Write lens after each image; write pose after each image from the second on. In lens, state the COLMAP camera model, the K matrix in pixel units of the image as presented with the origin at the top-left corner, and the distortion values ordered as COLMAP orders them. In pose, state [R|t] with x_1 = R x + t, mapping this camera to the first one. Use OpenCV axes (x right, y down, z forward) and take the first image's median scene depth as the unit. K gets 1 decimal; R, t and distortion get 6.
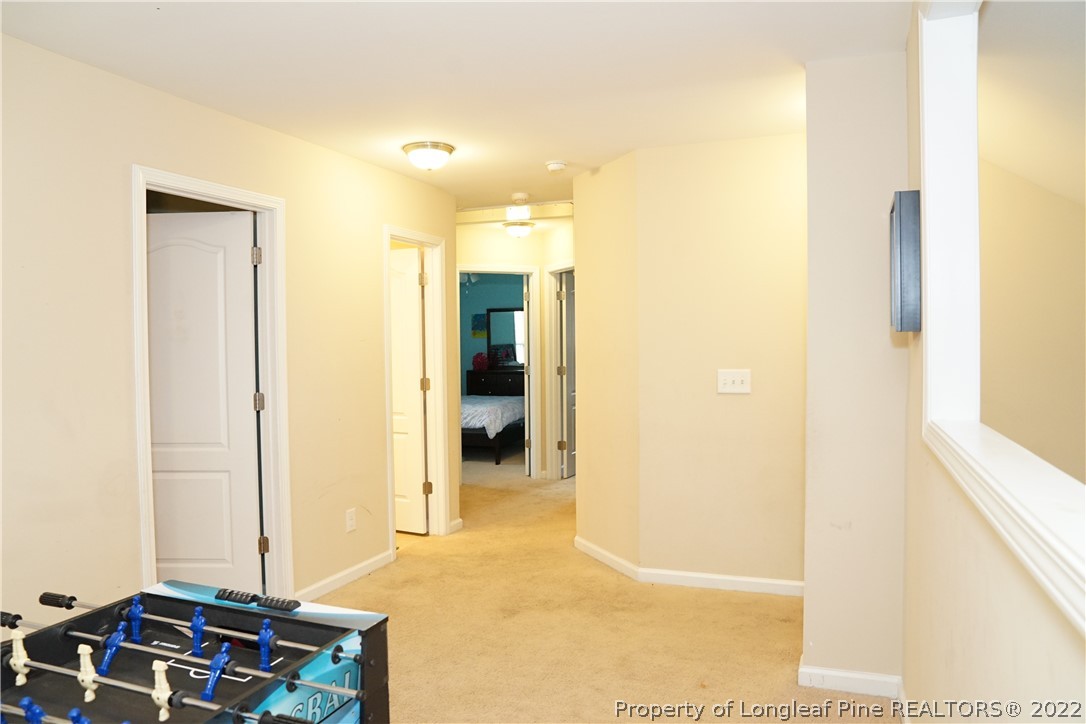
lens RADIAL K [[748.5, 0, 543.1], [0, 748.5, 361.4], [0, 0, 1]] dist [-0.094394, 0.035902]
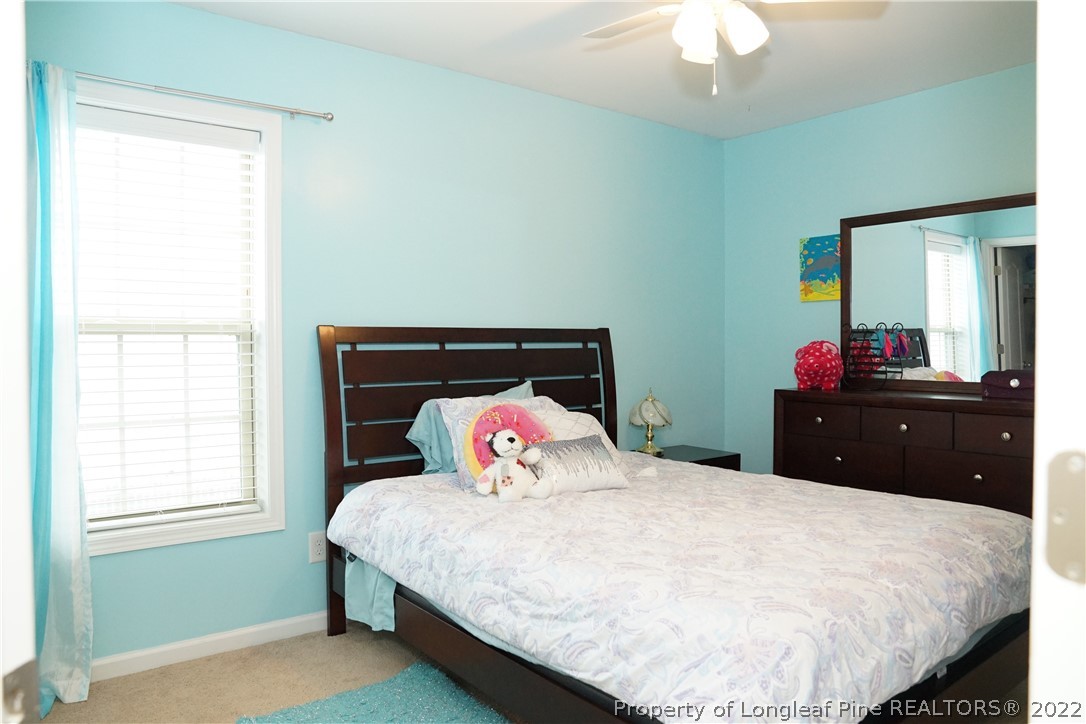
lens RADIAL K [[748.5, 0, 540.5], [0, 748.5, 355.5], [0, 0, 1]] dist [-0.094394, 0.035902]
pose [[0.861643, 0.015772, -0.507269, -0.019587], [-0.020680, 0.999778, -0.004043, -0.000765], [0.507093, 0.013974, 0.861778, 0.622913]]
